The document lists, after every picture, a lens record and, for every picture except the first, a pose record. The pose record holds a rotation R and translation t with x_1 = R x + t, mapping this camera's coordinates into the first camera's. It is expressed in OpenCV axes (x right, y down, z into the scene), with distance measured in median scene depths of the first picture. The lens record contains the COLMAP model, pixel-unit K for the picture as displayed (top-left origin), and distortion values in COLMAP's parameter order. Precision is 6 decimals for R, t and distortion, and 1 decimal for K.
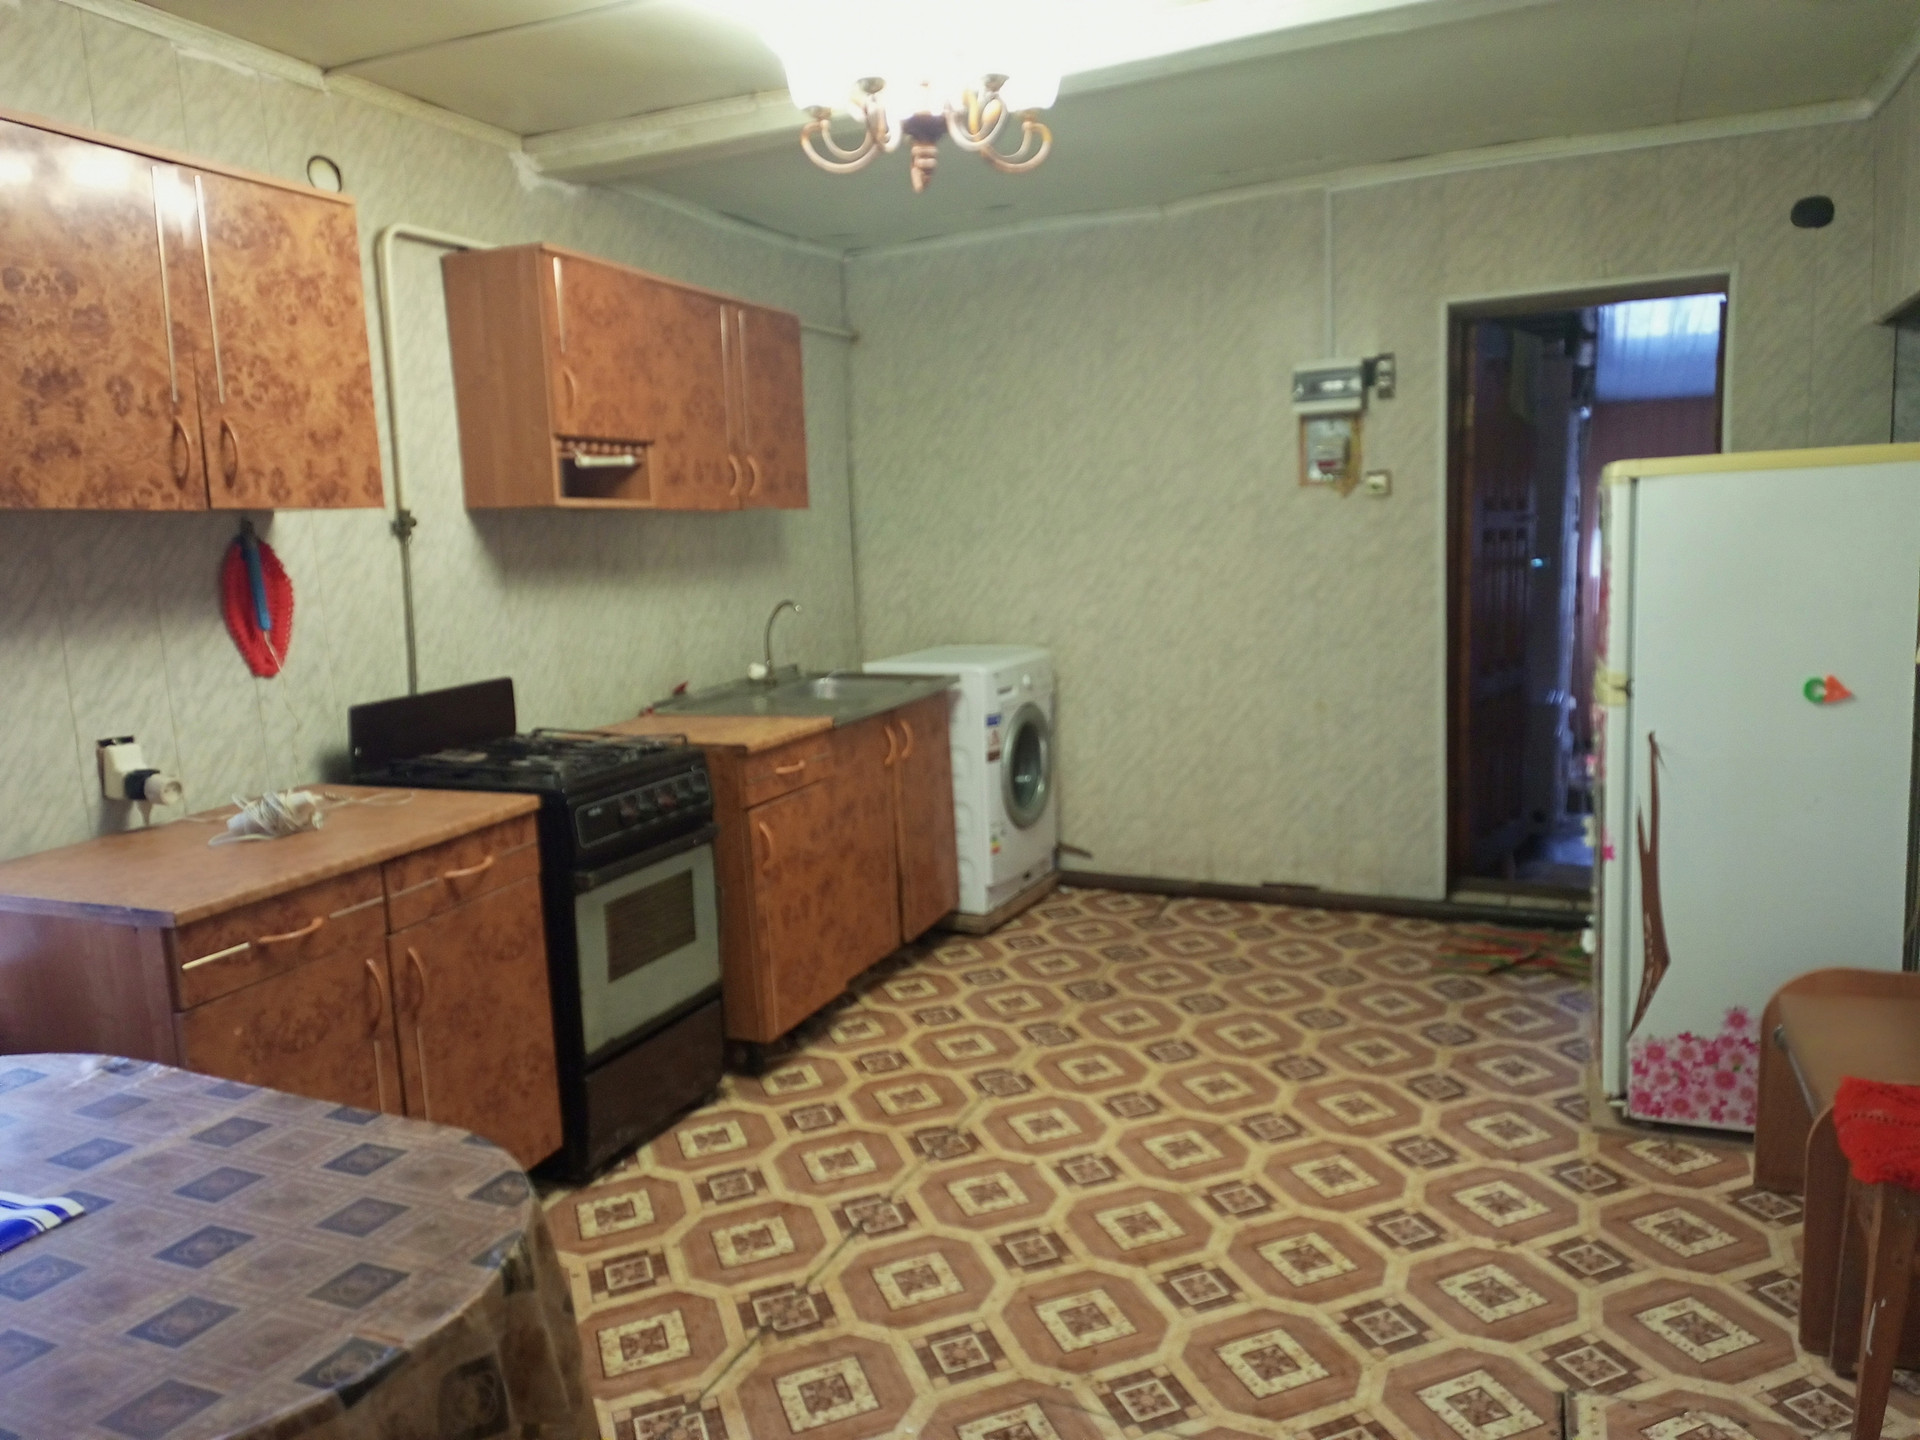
lens RADIAL K [[1368.9, 0, 970.7], [0, 1368.9, 719.6], [0, 0, 1]] dist [0.067080, -0.057908]
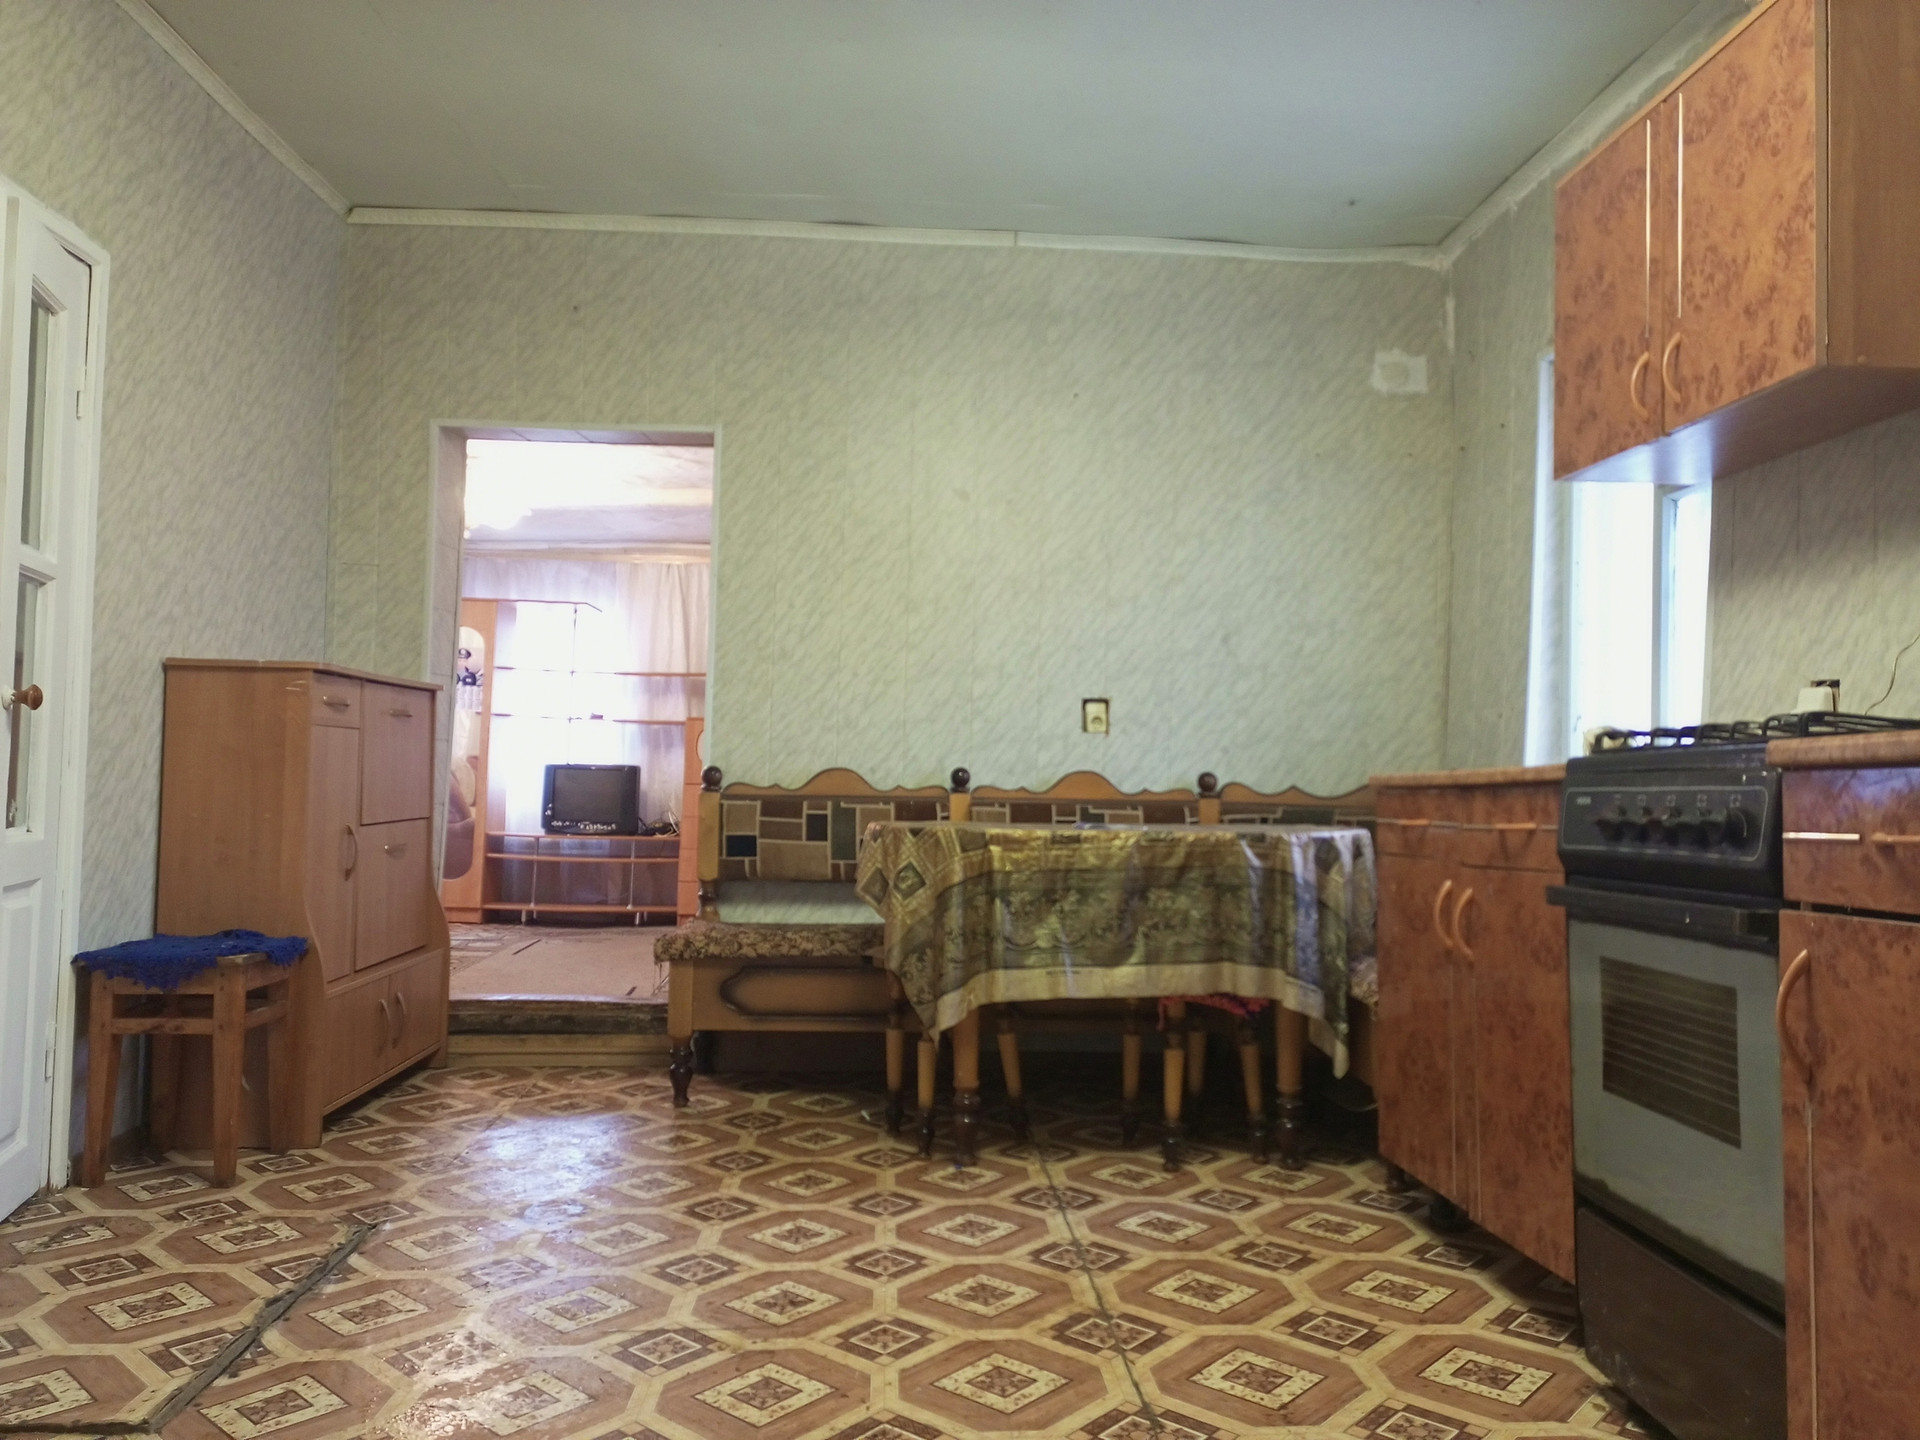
lens RADIAL K [[1368.9, 0, 968.7], [0, 1368.9, 720.5], [0, 0, 1]] dist [0.067080, -0.057908]
pose [[-0.891998, 0.003246, -0.452029, 0.274229], [-0.047178, 0.993845, 0.100234, -0.023105], [0.449572, 0.110734, -0.886354, 1.404416]]
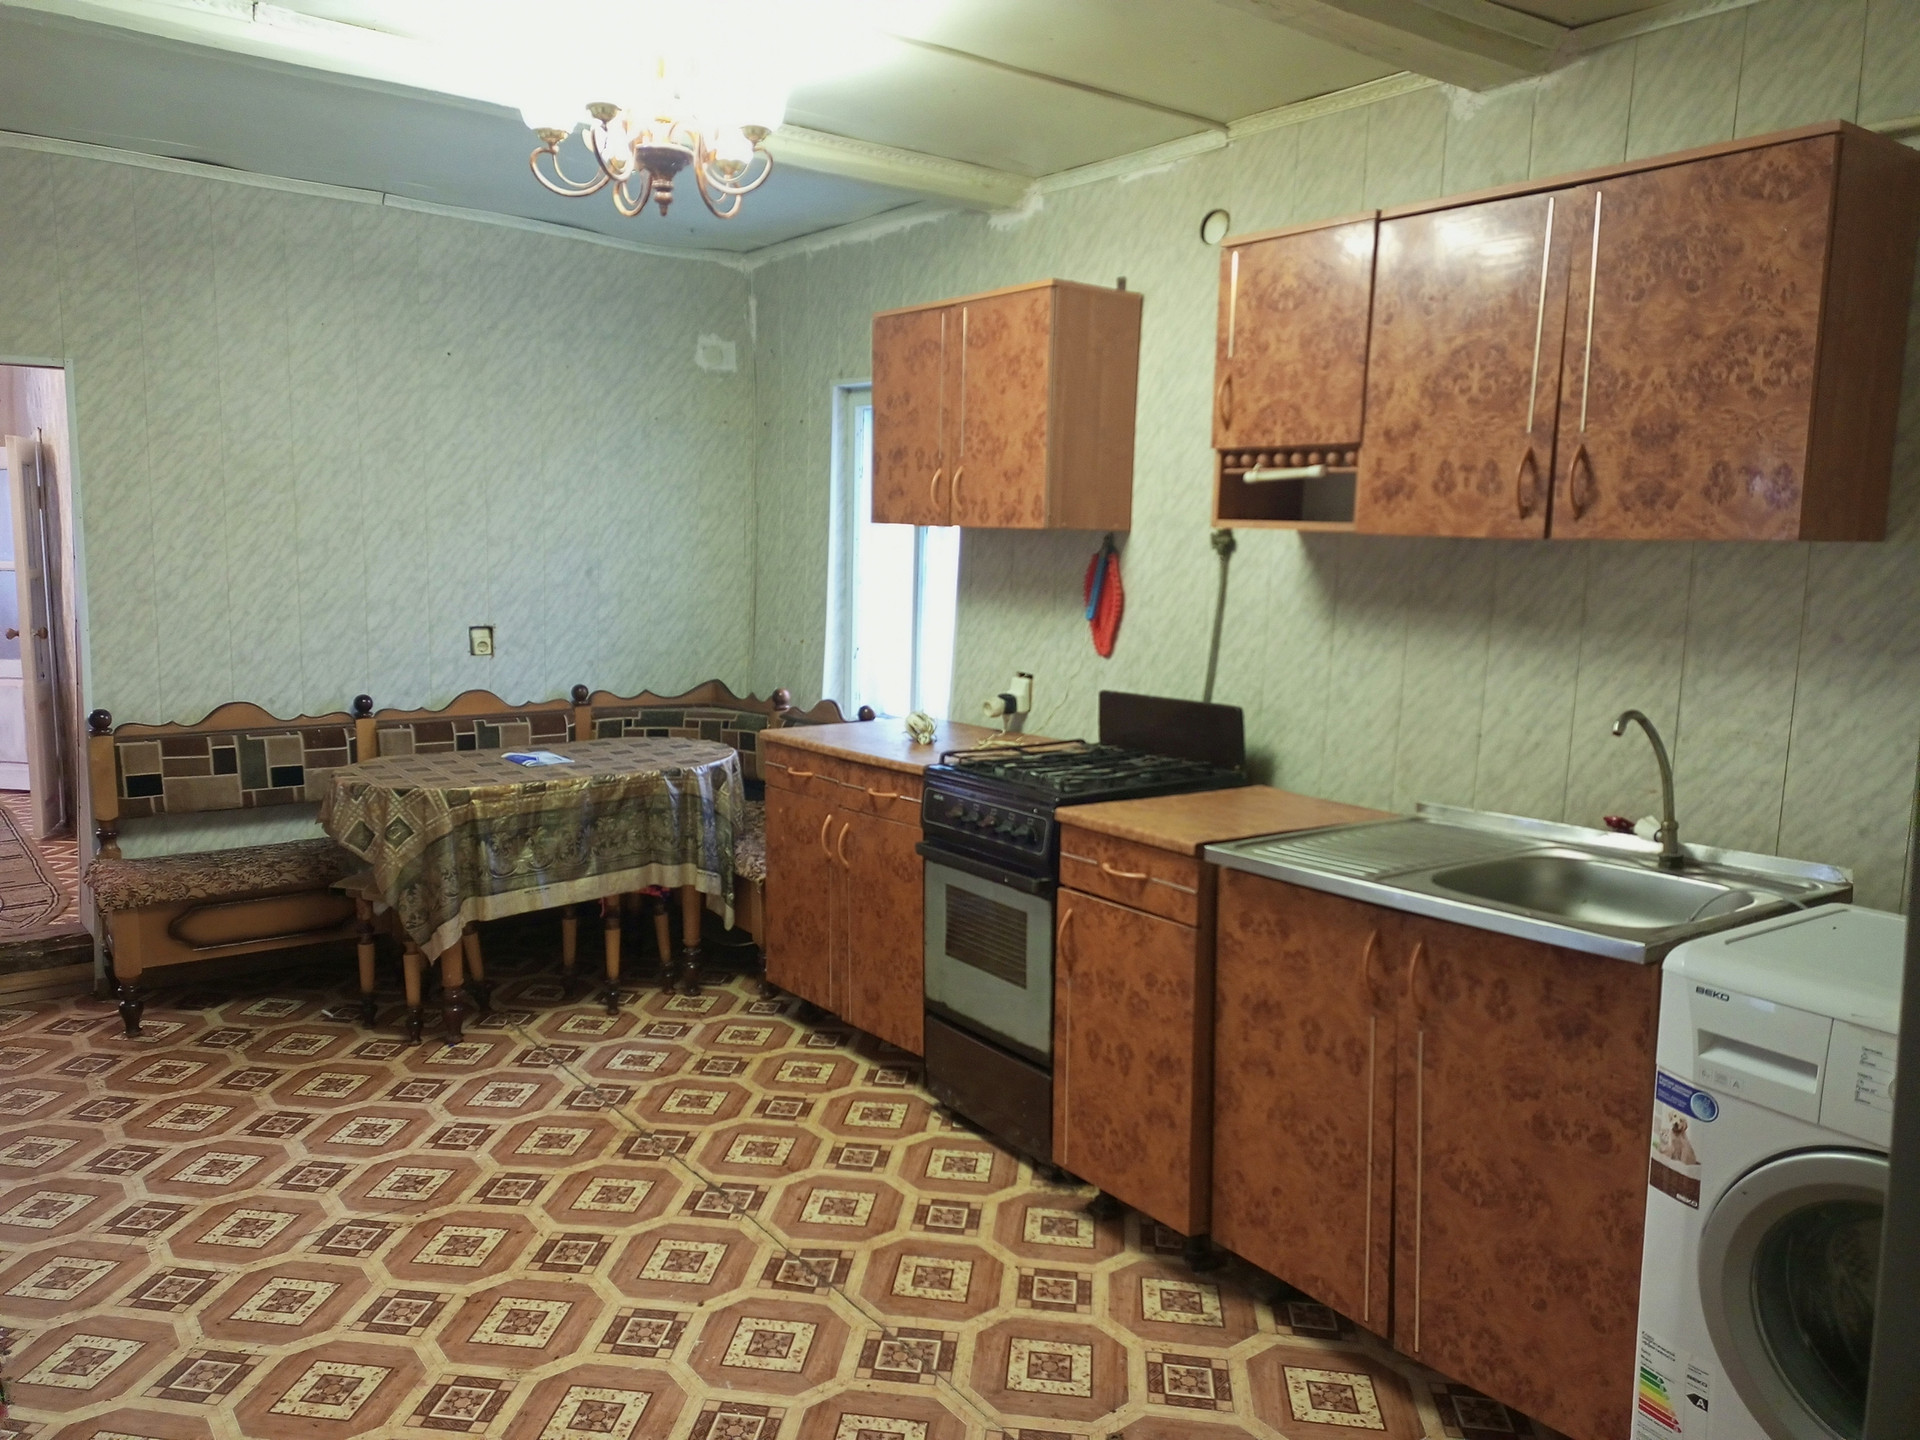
lens RADIAL K [[1368.9, 0, 936.8], [0, 1368.9, 708.0], [0, 0, 1]] dist [0.067080, -0.057908]
pose [[-0.499318, 0.143003, -0.854536, 0.667201], [-0.119747, 0.965429, 0.231531, -0.260018], [0.858104, 0.217936, -0.464932, 1.467598]]
